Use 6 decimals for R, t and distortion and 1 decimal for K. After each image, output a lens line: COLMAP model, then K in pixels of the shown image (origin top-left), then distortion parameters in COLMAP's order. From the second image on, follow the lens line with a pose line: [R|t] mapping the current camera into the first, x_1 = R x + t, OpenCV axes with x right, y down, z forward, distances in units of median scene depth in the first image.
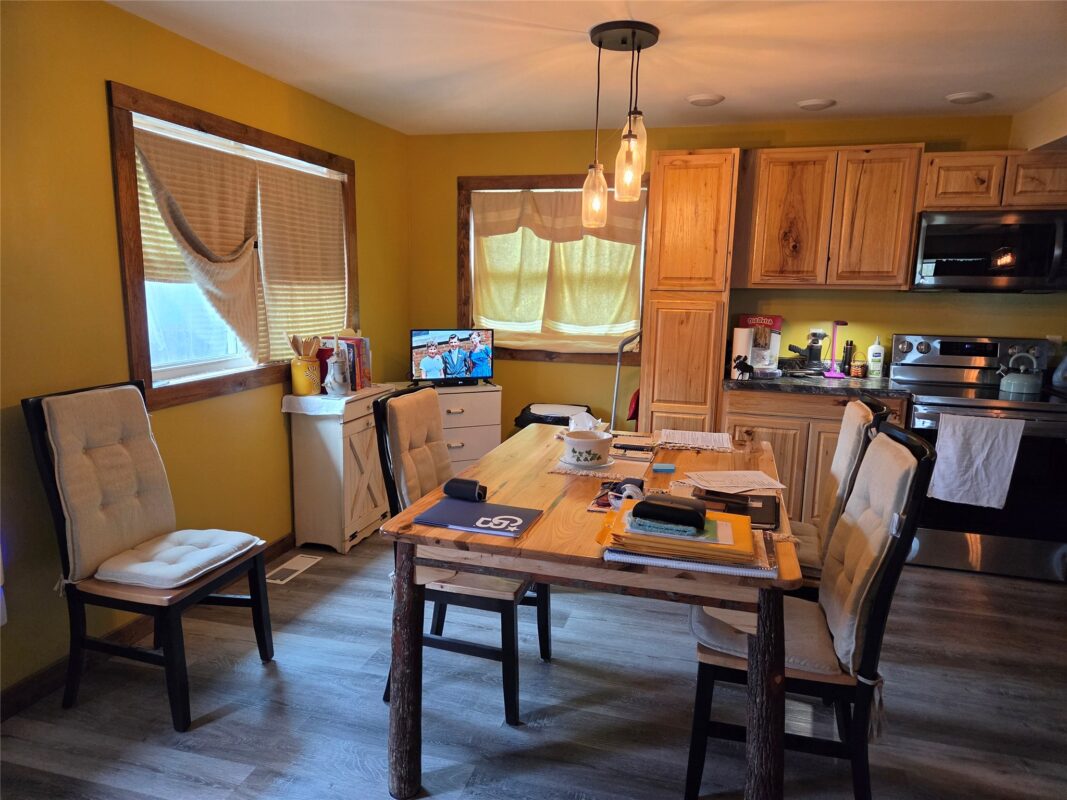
lens RADIAL K [[711.3, 0, 528.8], [0, 711.3, 404.2], [0, 0, 1]] dist [0.072617, -0.050717]
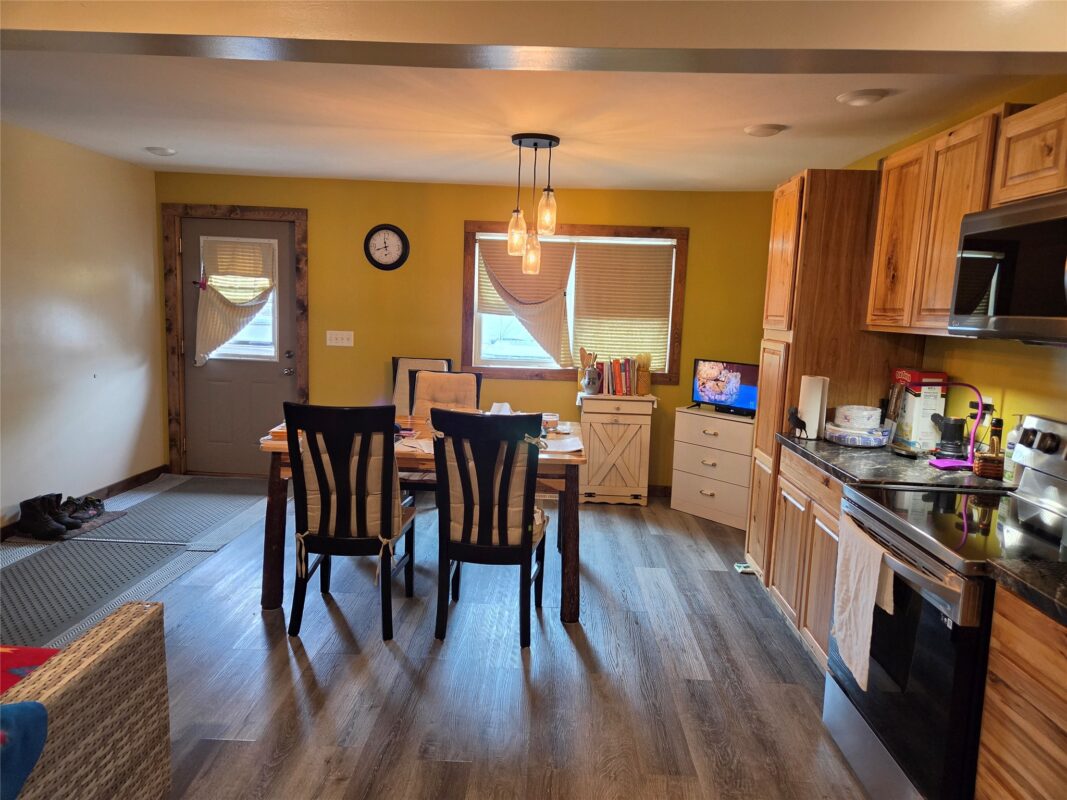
lens RADIAL K [[711.3, 0, 532.9], [0, 711.3, 399.3], [0, 0, 1]] dist [0.072617, -0.050717]
pose [[0.240933, 0.116734, -0.963496, 1.059872], [-0.198017, 0.977771, 0.068947, -0.075392], [0.950127, 0.174177, 0.258692, 0.493919]]
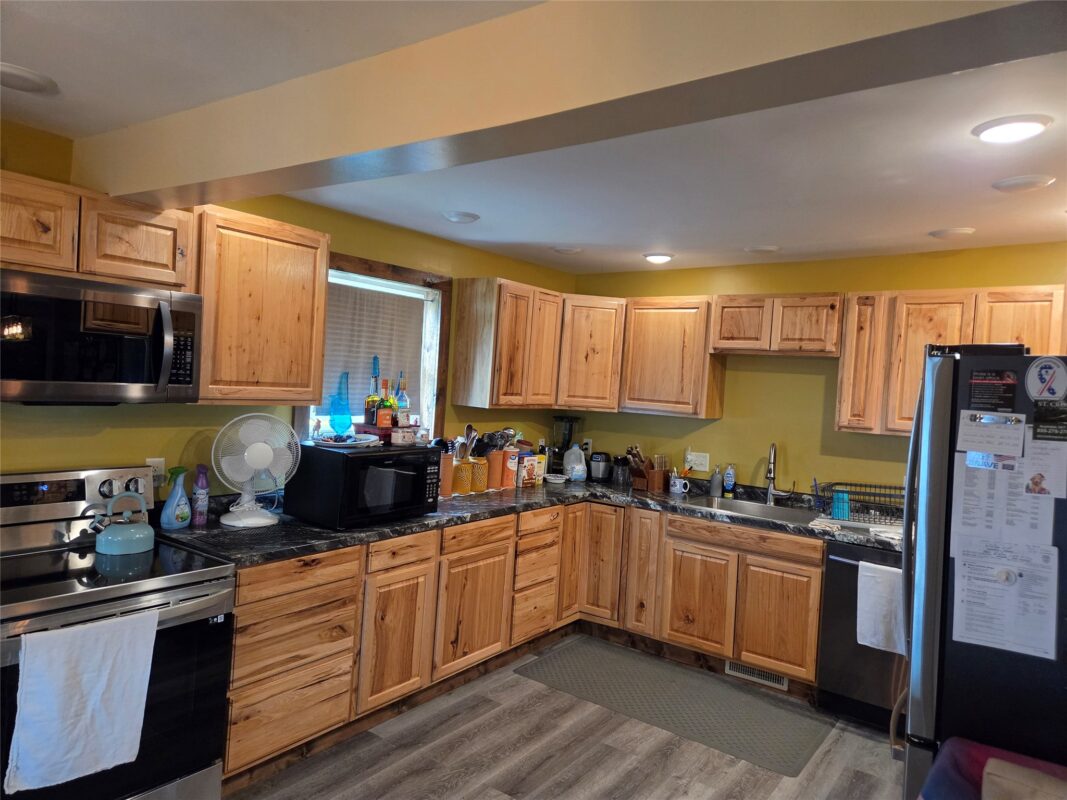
lens RADIAL K [[711.3, 0, 534.6], [0, 711.3, 401.2], [0, 0, 1]] dist [0.072617, -0.050717]
pose [[0.346937, -0.022246, 0.937625, 0.181316], [0.105514, 0.994298, -0.015451, -0.104784], [-0.931934, 0.104293, 0.347306, 0.405482]]
